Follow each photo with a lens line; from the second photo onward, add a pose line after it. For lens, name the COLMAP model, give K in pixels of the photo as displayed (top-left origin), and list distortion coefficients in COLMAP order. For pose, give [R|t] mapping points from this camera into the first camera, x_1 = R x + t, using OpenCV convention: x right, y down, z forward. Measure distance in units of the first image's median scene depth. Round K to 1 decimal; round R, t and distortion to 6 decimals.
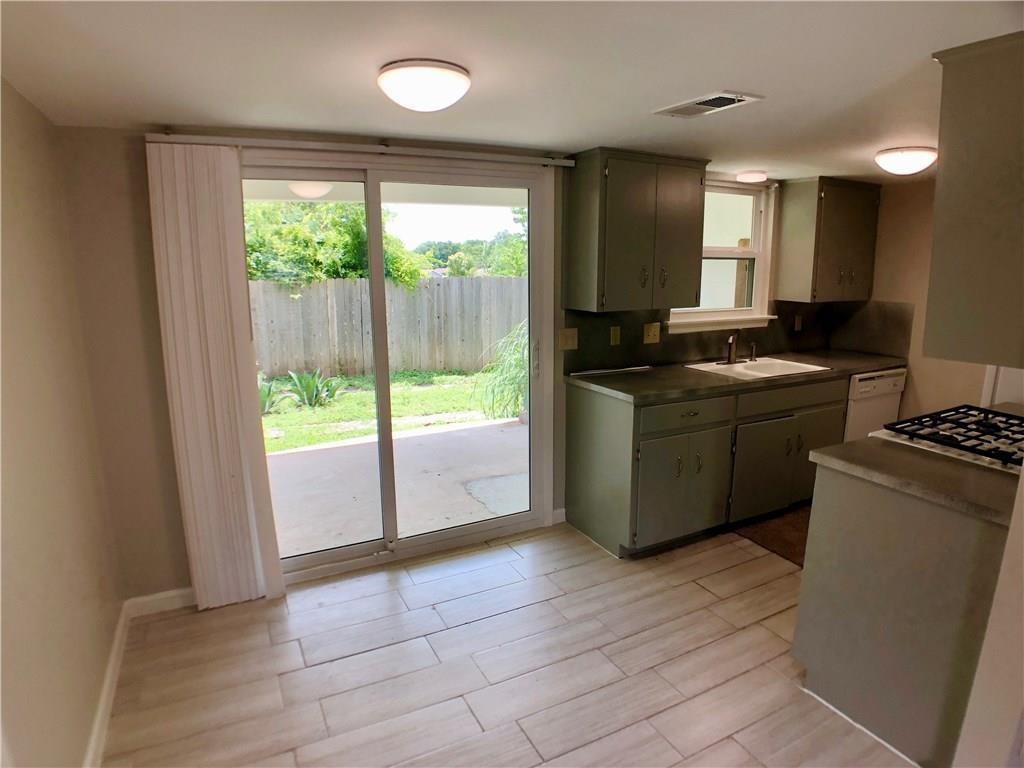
lens RADIAL K [[581.8, 0, 512.0], [0, 581.8, 384.0], [0, 0, 1]] dist [-0.132699, 0.043364]
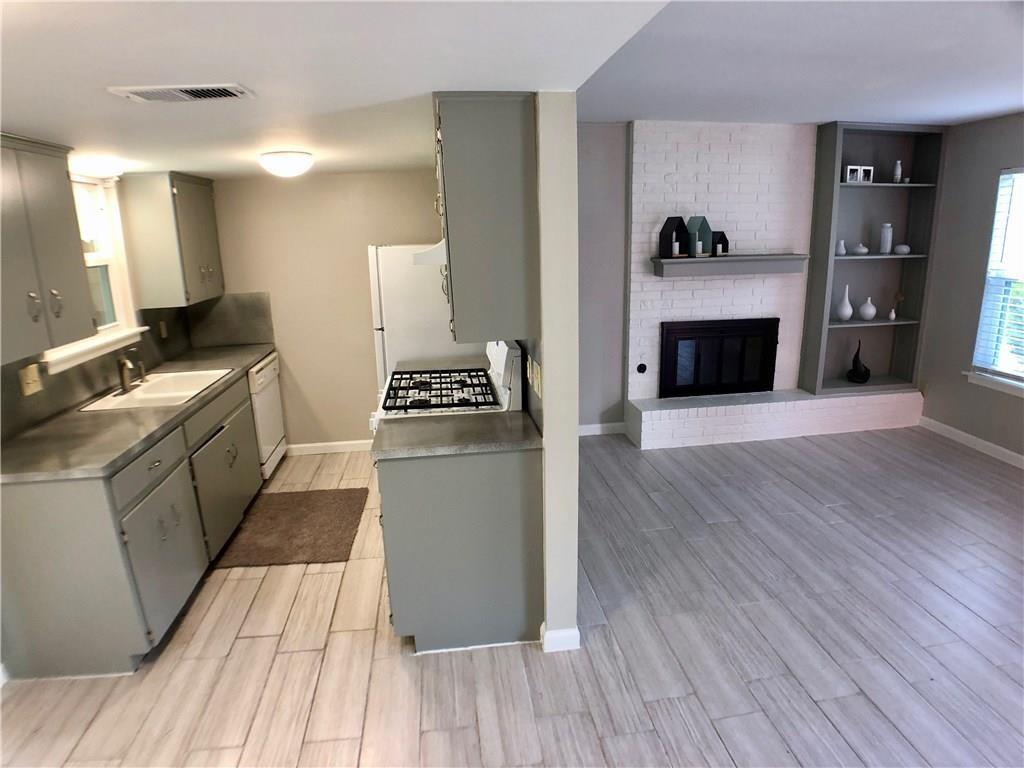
lens RADIAL K [[581.8, 0, 512.0], [0, 581.8, 384.0], [0, 0, 1]] dist [-0.132699, 0.043364]
pose [[0.334285, -0.242018, 0.910868, -0.194524], [0.216659, 0.960317, 0.175644, -0.078107], [-0.917231, 0.138632, 0.373455, 0.202843]]
